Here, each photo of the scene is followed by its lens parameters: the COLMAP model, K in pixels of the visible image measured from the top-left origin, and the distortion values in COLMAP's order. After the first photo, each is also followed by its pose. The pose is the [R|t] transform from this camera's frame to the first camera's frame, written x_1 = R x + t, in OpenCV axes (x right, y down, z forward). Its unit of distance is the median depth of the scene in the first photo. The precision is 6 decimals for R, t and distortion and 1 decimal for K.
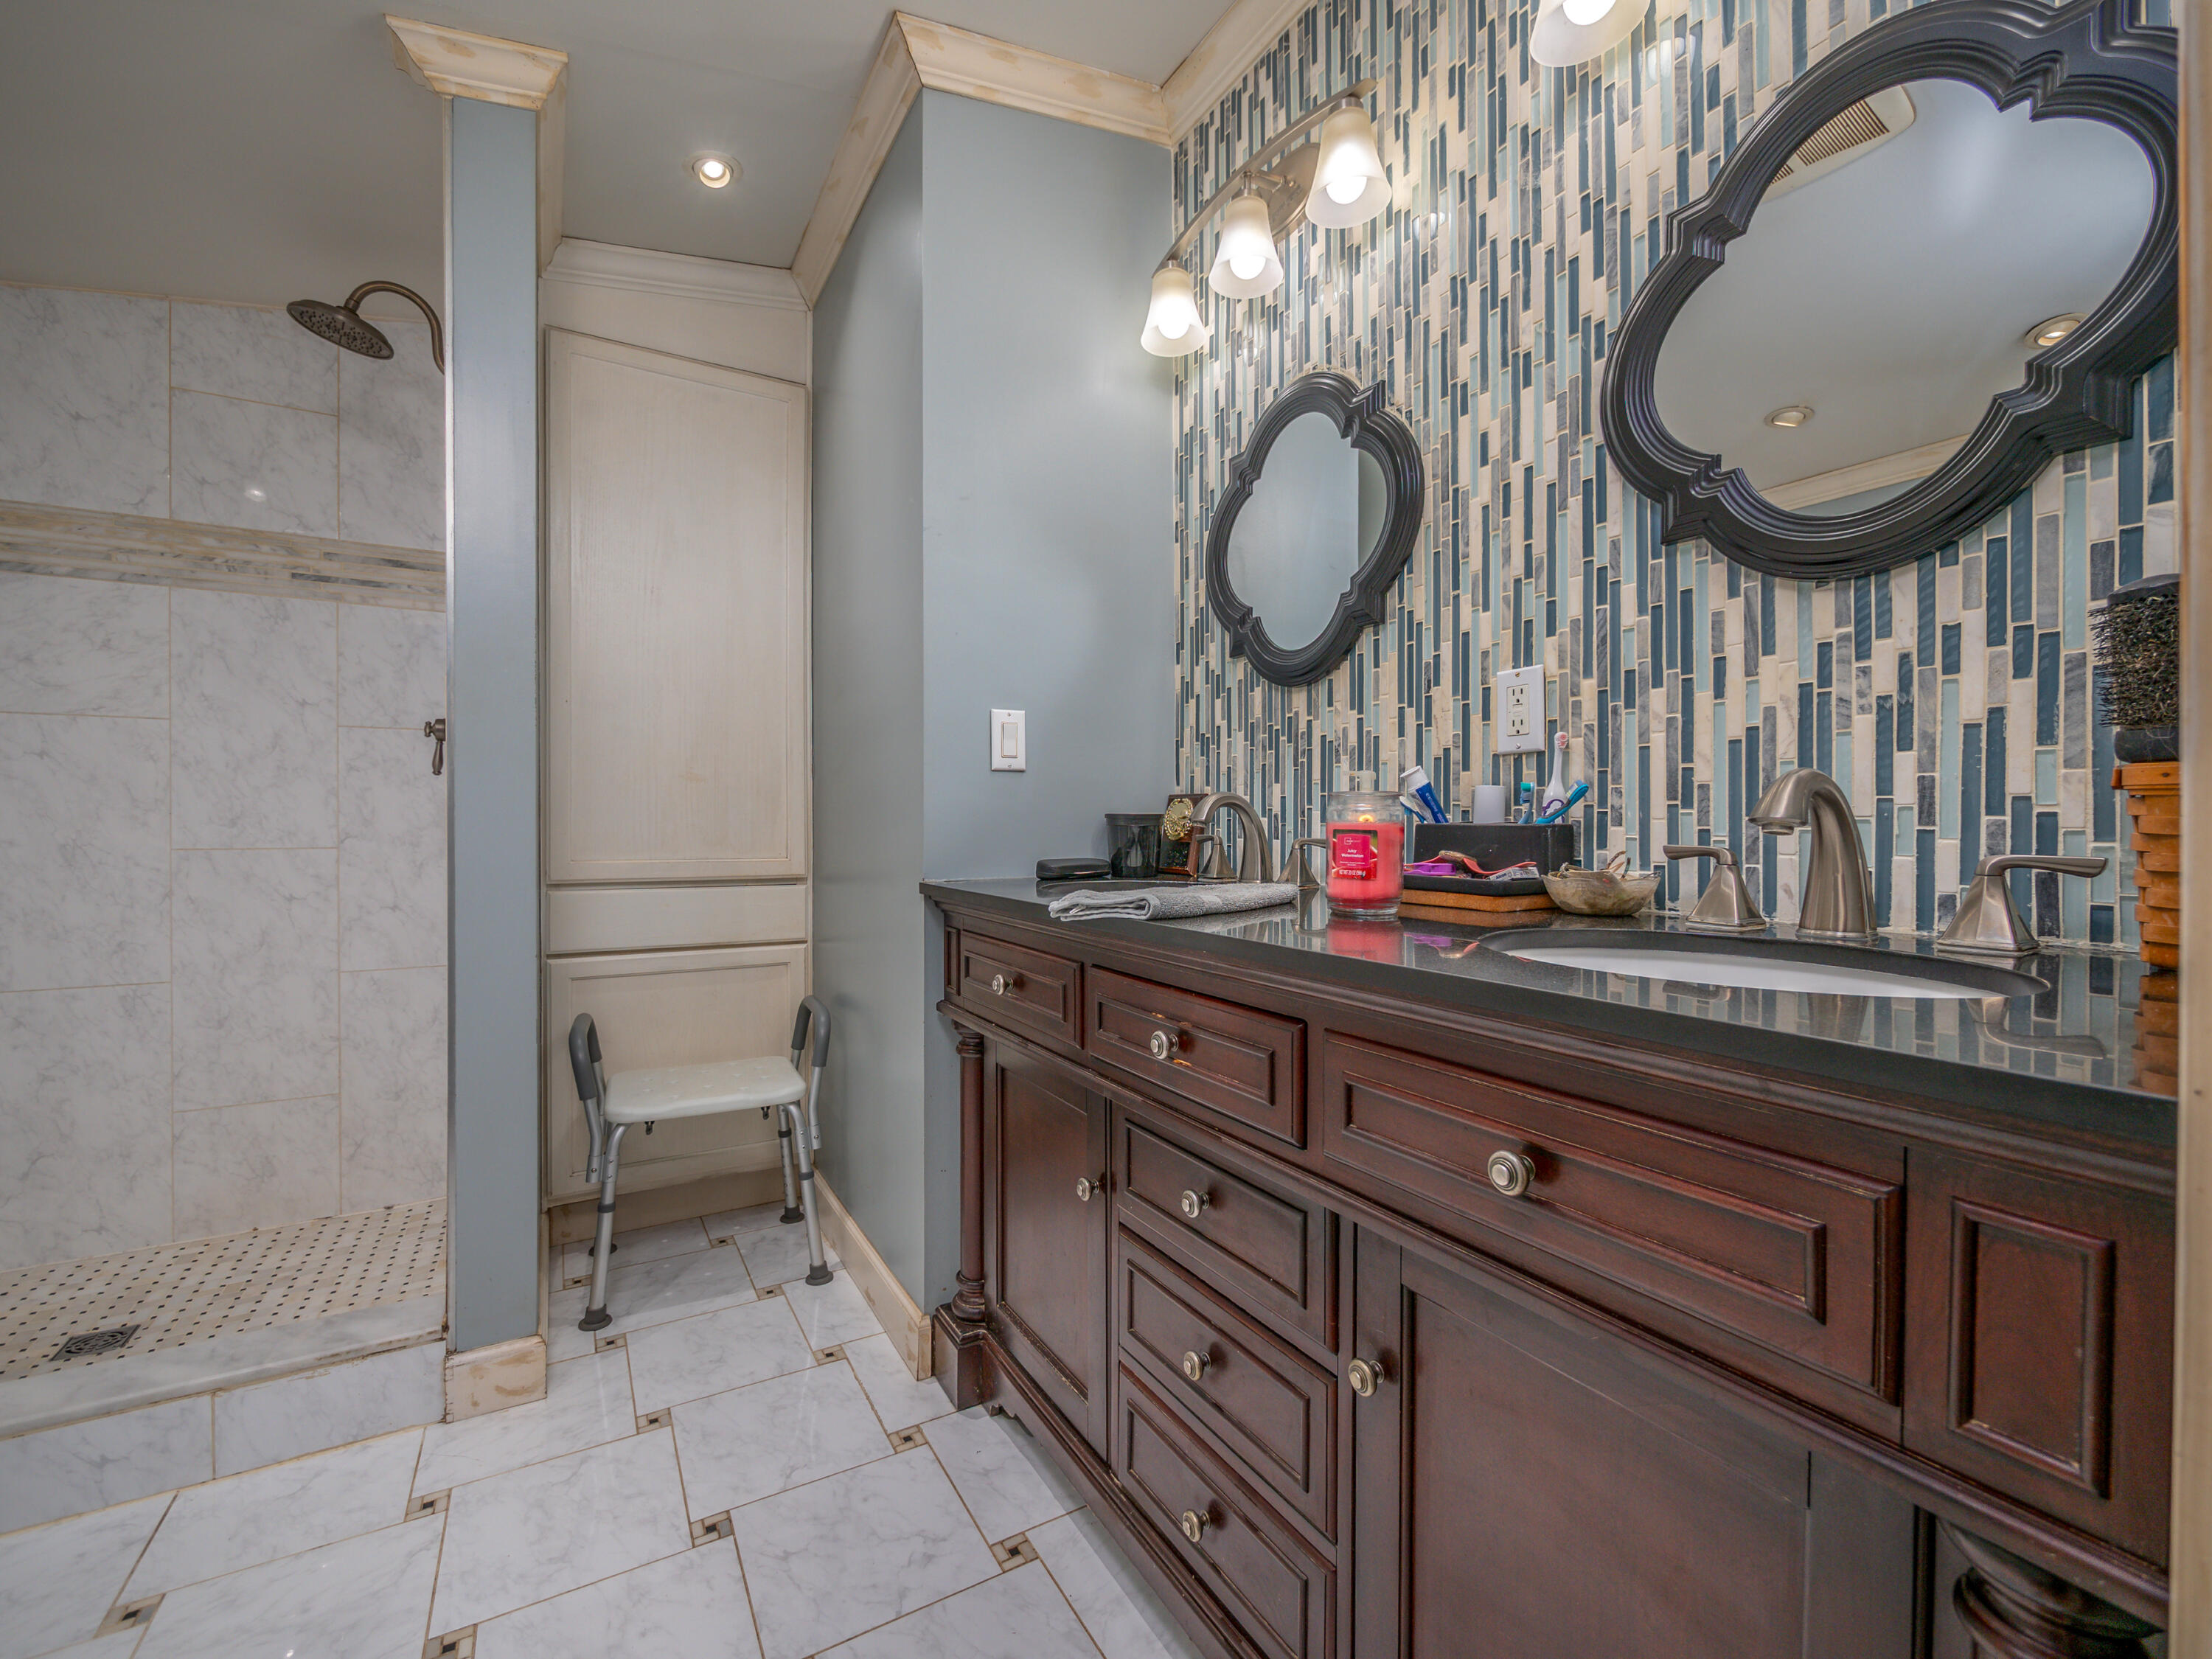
lens RADIAL K [[937.6, 0, 1105.4], [0, 937.6, 832.2], [0, 0, 1]] dist [-0.010741, 0.002531]
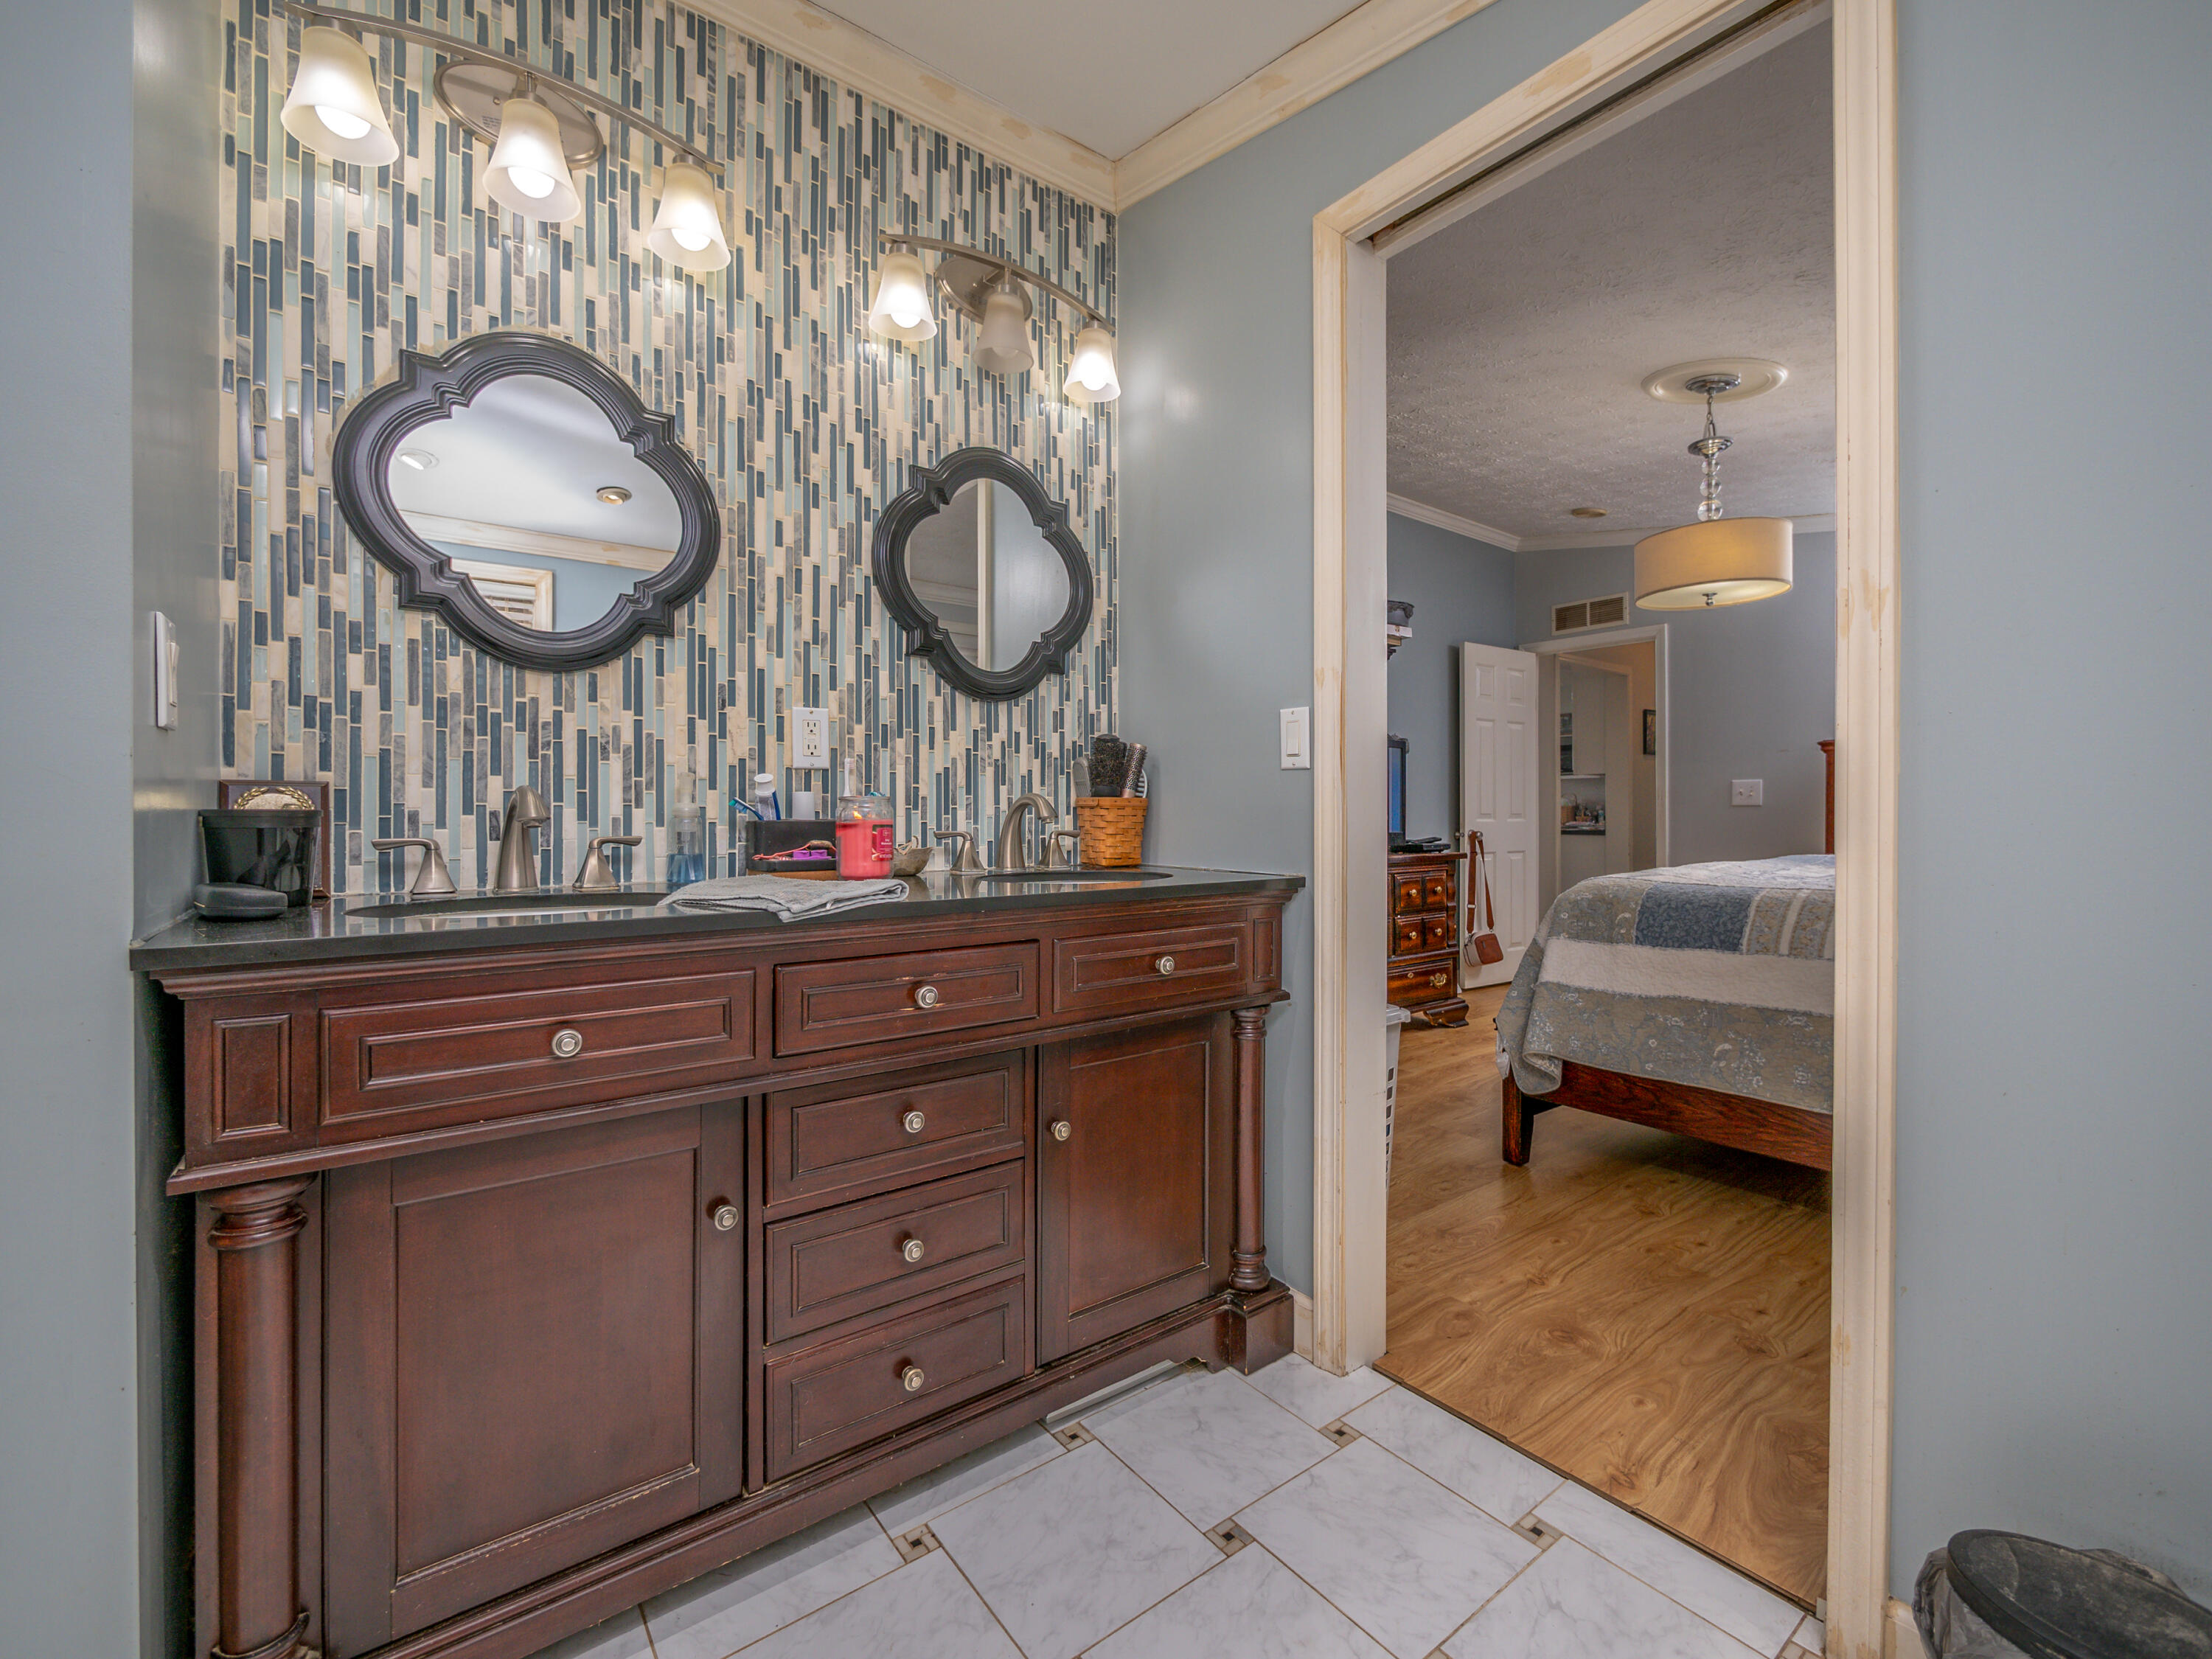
lens RADIAL K [[937.6, 0, 1105.3], [0, 937.6, 814.0], [0, 0, 1]] dist [-0.010741, 0.002531]
pose [[-0.131508, -0.003304, 0.991310, -0.699488], [0.013084, 0.999902, 0.005068, -0.013568], [-0.991229, 0.013637, -0.131452, 0.532511]]
